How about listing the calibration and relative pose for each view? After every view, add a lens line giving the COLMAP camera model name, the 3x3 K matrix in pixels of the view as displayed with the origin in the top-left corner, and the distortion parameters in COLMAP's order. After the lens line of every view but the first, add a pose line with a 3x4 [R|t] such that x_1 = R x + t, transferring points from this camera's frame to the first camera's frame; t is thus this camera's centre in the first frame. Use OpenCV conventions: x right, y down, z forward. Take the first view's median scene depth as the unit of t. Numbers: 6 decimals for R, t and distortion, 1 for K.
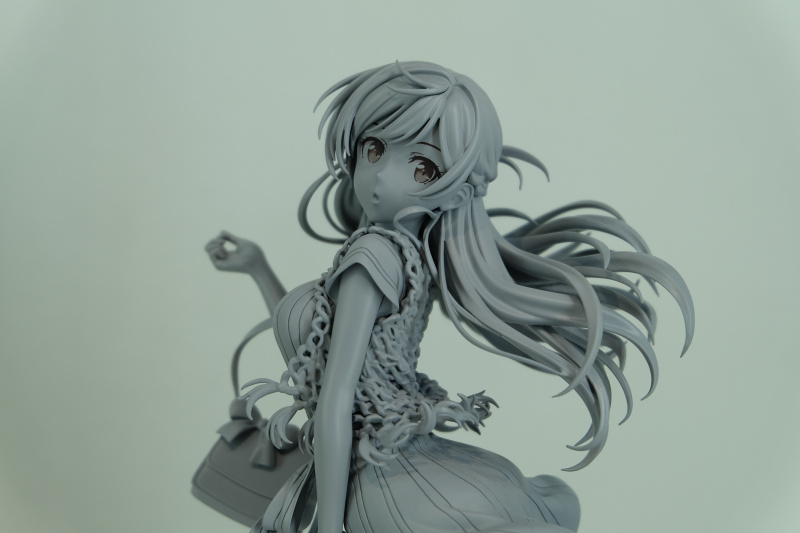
lens RADIAL K [[1719.5, 0, 400.0], [0, 1719.5, 266.5], [0, 0, 1]] dist [-0.004511, 0.000218]
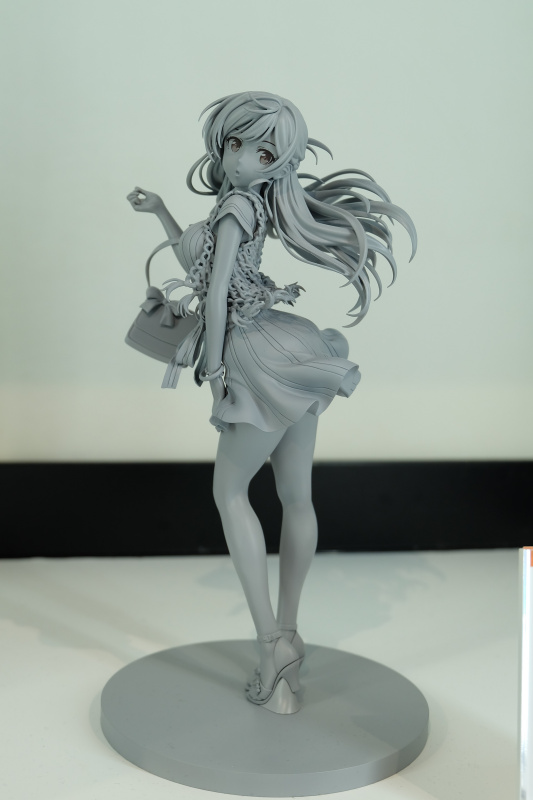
lens RADIAL K [[1252.4, 0, 266.5], [0, 1252.4, 400.0], [0, 0, 1]] dist [-0.047186, -0.039055]
pose [[0.995184, -0.023834, 0.095080, -0.110123], [0.004416, 0.979905, 0.199414, -0.067062], [-0.097922, -0.198034, 0.975292, -0.277107]]
